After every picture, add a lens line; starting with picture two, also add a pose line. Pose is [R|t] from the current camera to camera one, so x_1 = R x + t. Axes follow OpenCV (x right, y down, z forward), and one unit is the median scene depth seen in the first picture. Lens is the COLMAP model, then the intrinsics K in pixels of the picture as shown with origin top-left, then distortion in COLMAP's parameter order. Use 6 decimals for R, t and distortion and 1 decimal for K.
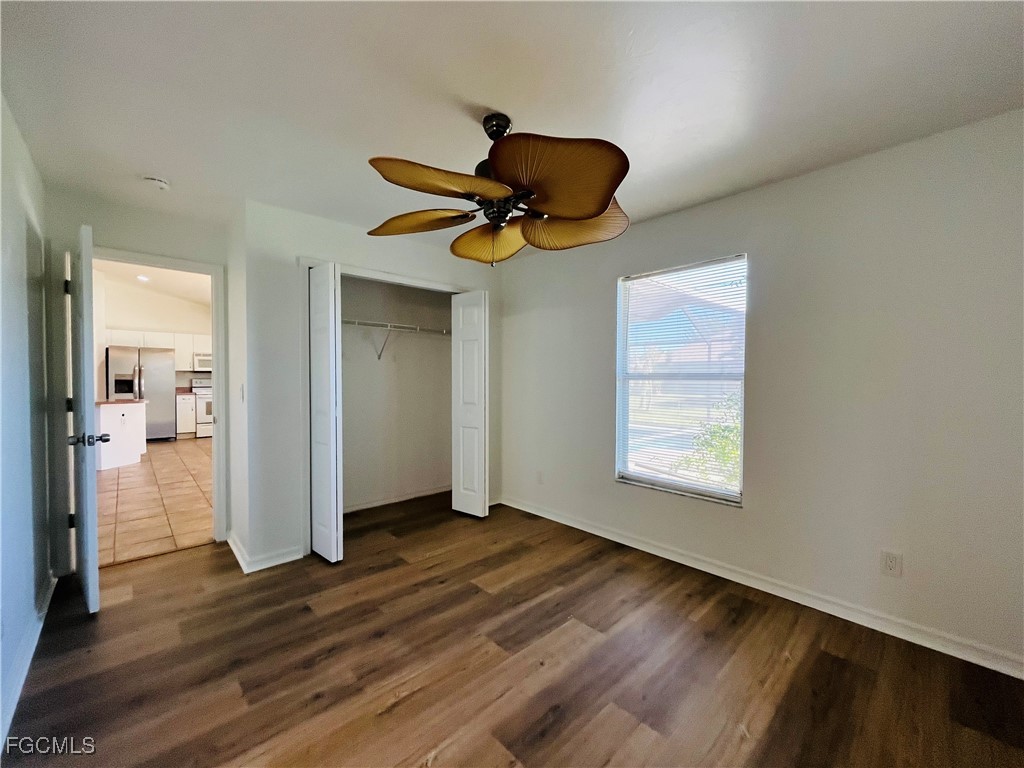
lens RADIAL K [[413.0, 0, 507.5], [0, 413.0, 384.0], [0, 0, 1]] dist [-0.002691, 0.000331]
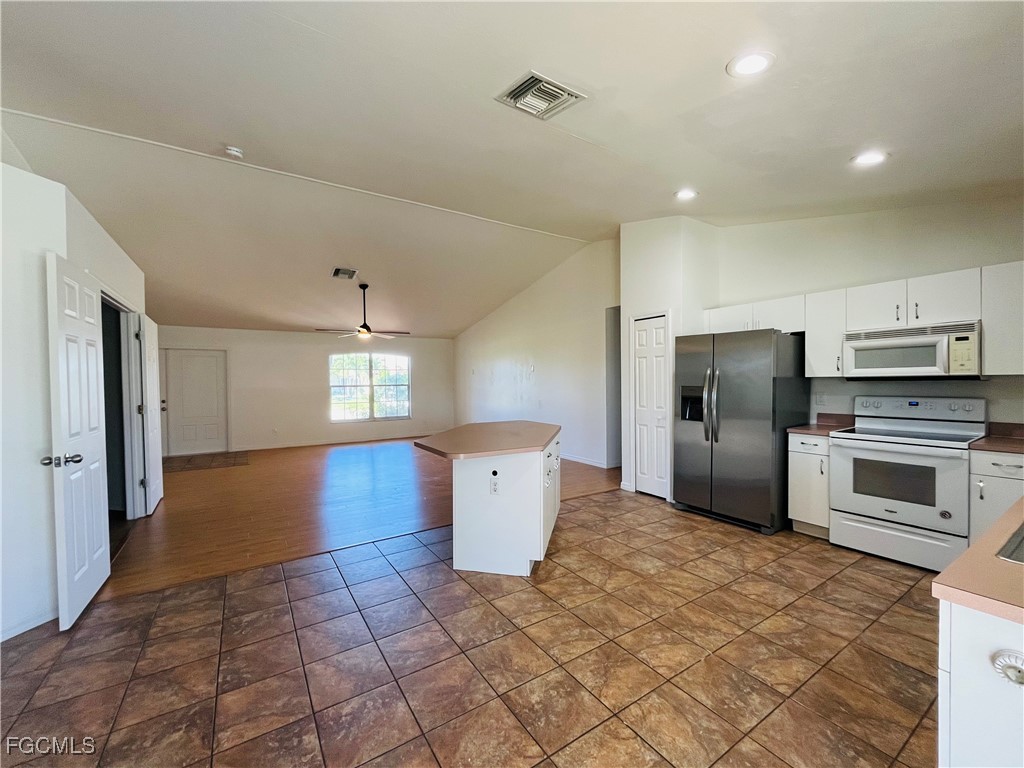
lens RADIAL K [[413.0, 0, 508.6], [0, 413.0, 392.9], [0, 0, 1]] dist [-0.002691, 0.000331]
pose [[-0.176103, 0.021754, -0.984131, -0.302953], [-0.013881, 0.999601, 0.024580, -0.021981], [0.984274, 0.017990, -0.175731, 0.753831]]
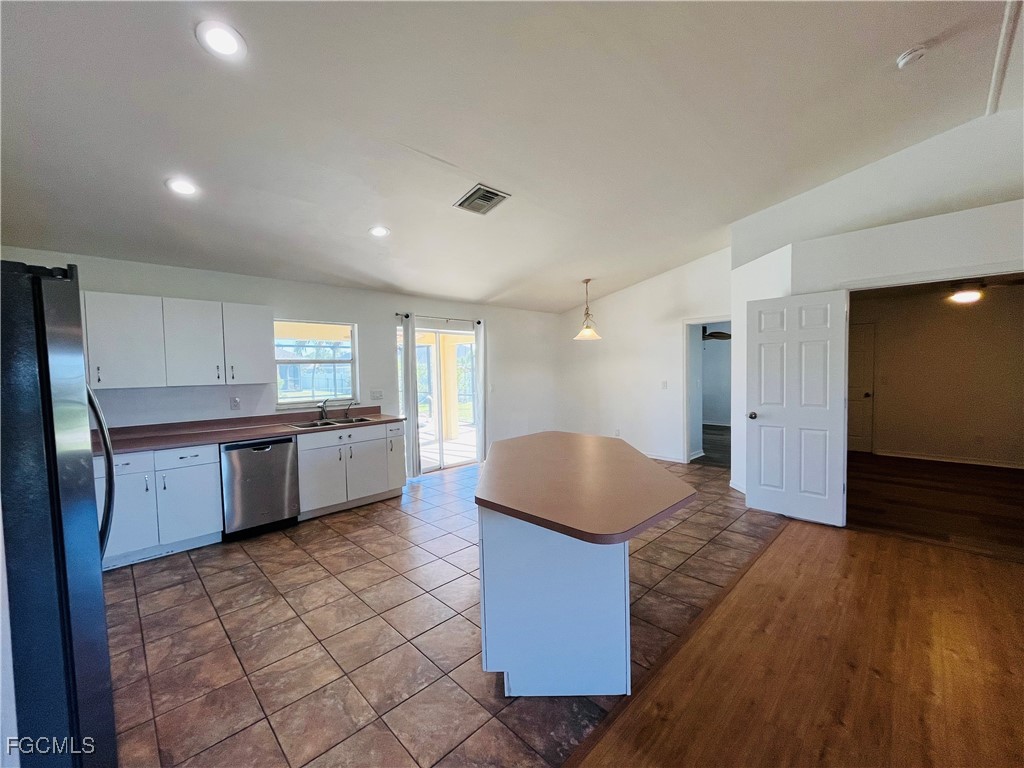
lens RADIAL K [[413.0, 0, 508.2], [0, 413.0, 386.1], [0, 0, 1]] dist [-0.002691, 0.000331]
pose [[-0.025492, -0.051118, 0.998367, -0.989162], [0.041806, 0.997764, 0.052154, -0.038868], [-0.998800, 0.043068, -0.023298, 0.716660]]
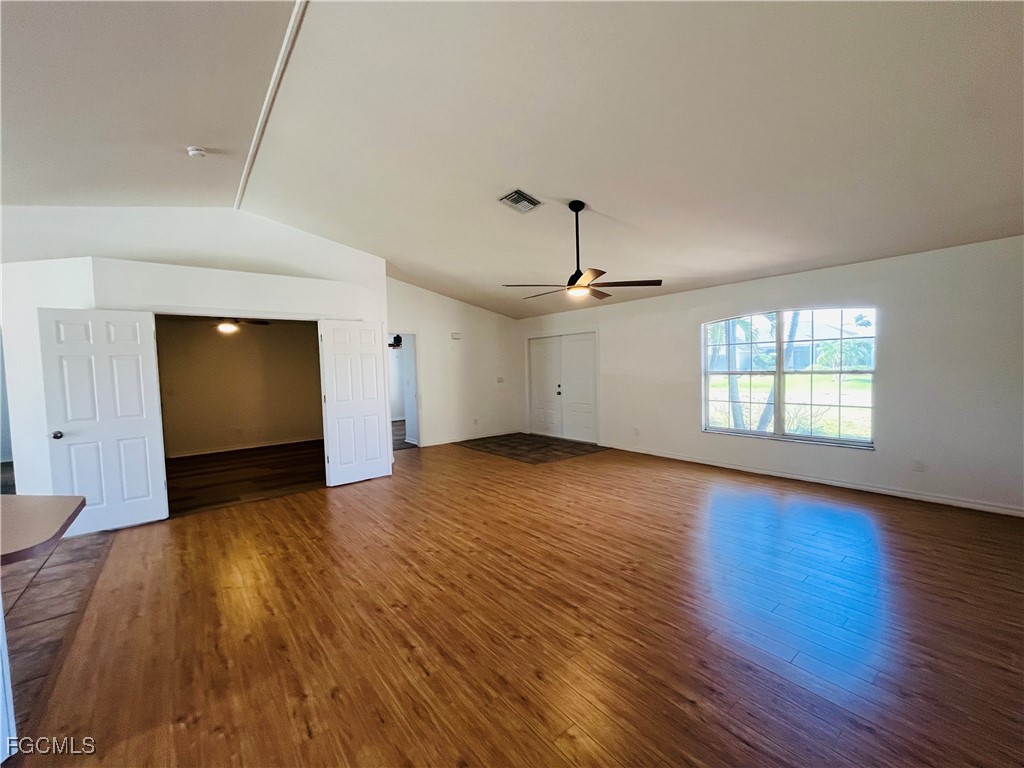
lens RADIAL K [[413.0, 0, 508.0], [0, 413.0, 388.3], [0, 0, 1]] dist [-0.002691, 0.000331]
pose [[-0.996663, 0.015621, 0.080122, -1.025165], [0.021588, 0.997012, 0.074162, -0.038512], [-0.078724, 0.075645, -0.994022, 0.811801]]
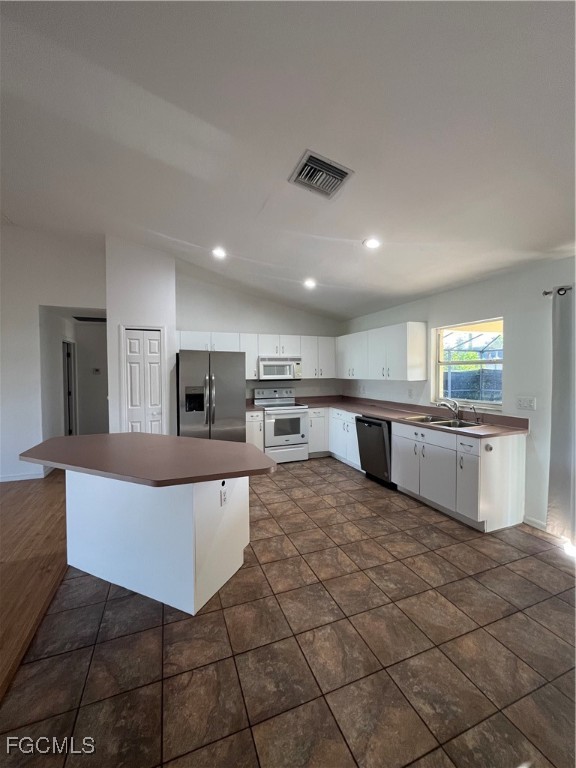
lens RADIAL K [[309.7, 0, 287.5], [0, 309.7, 376.5], [0, 0, 1]] dist [-0.002691, 0.000331]
pose [[0.929998, -0.008497, -0.367466, -0.492868], [0.004758, 0.999927, -0.011079, -0.031010], [0.367534, 0.008555, 0.929971, 0.465296]]
